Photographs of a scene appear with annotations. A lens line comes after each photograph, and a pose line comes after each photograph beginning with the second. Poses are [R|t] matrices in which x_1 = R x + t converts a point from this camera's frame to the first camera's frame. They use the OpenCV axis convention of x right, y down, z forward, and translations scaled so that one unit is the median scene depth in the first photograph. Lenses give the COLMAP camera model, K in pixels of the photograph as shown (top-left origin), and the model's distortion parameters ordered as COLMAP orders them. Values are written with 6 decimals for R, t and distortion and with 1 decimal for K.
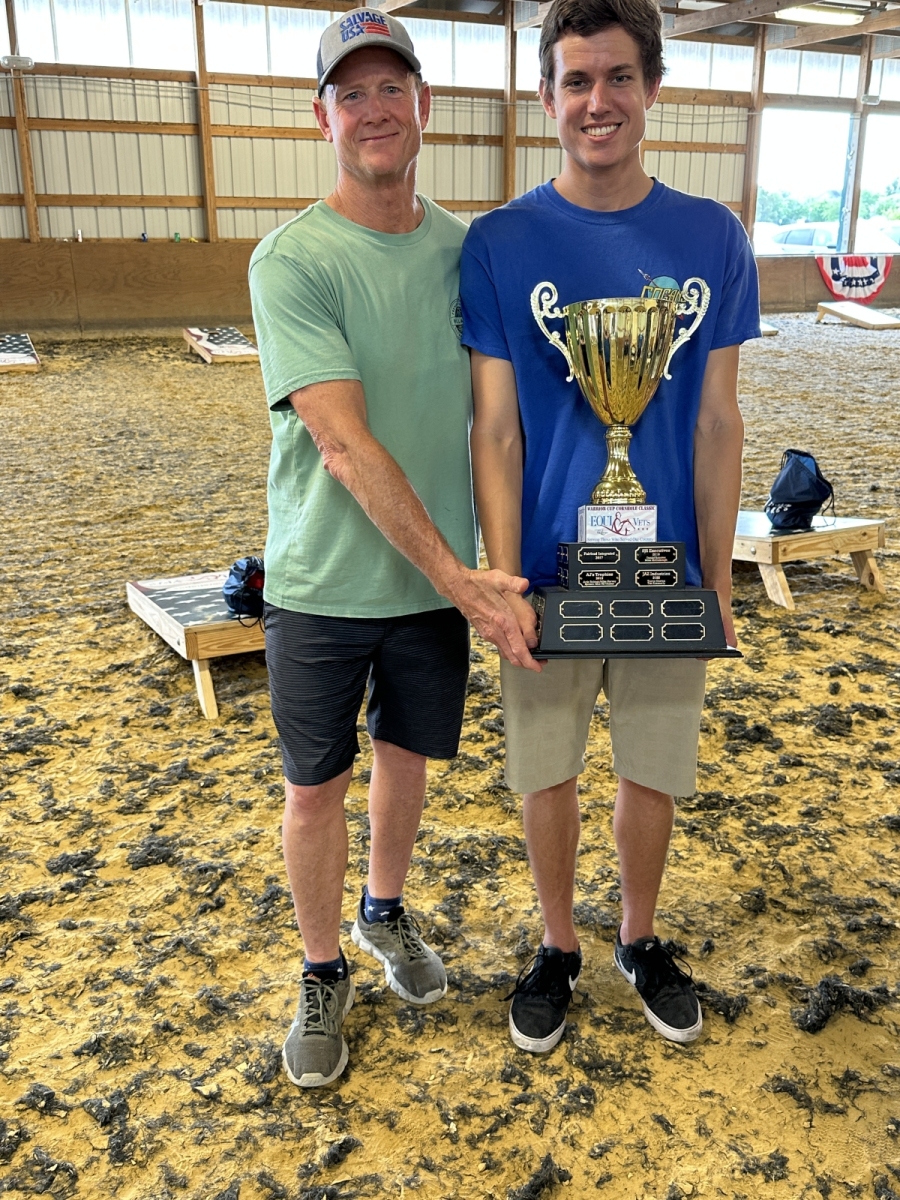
lens RADIAL K [[1146.1, 0, 445.4], [0, 1146.1, 593.3], [0, 0, 1]] dist [0.013537, 0.000000]
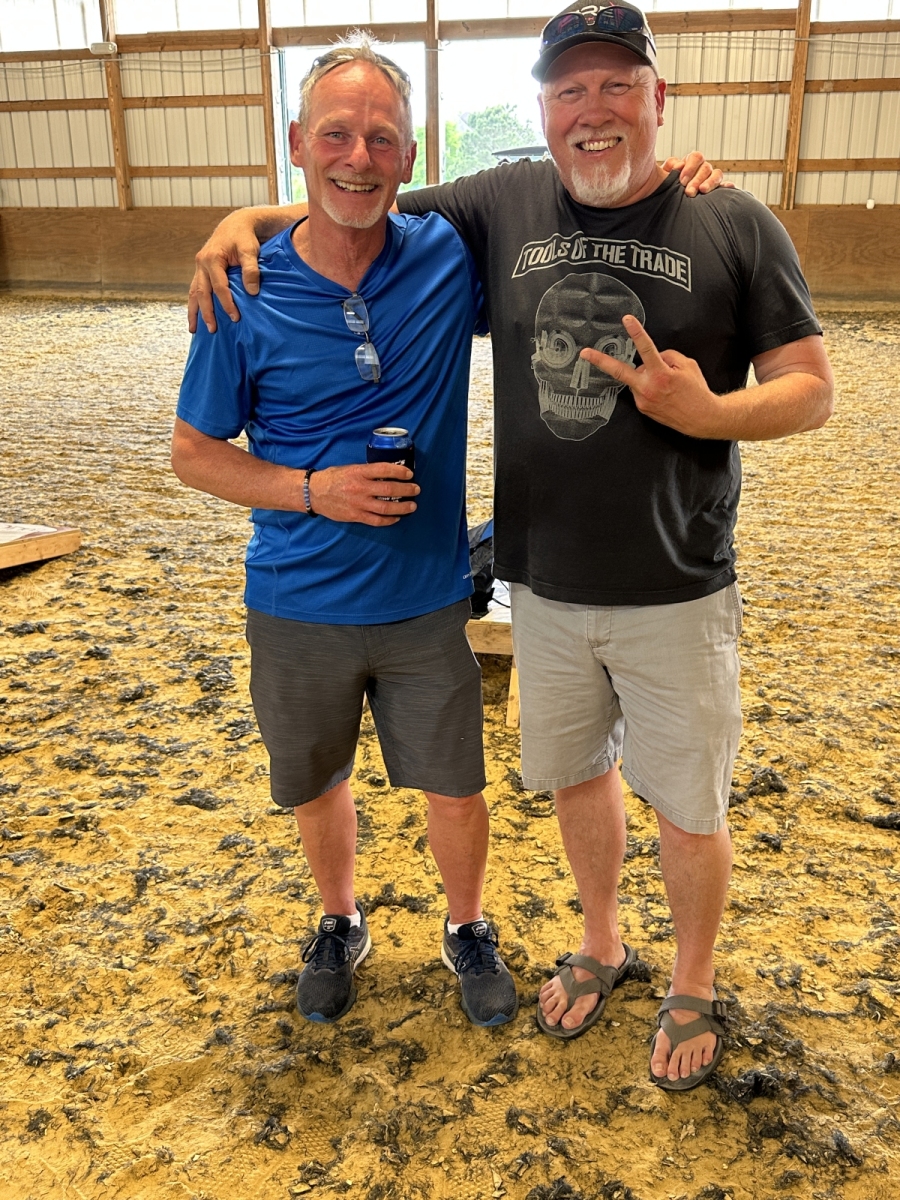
lens RADIAL K [[1146.1, 0, 449.6], [0, 1146.1, 596.6], [0, 0, 1]] dist [0.013537, 0.000000]
pose [[0.787846, 0.199276, -0.582742, 4.097503], [-0.181020, 0.979338, 0.090164, -0.609702], [0.588669, 0.034452, 0.807640, 1.896482]]
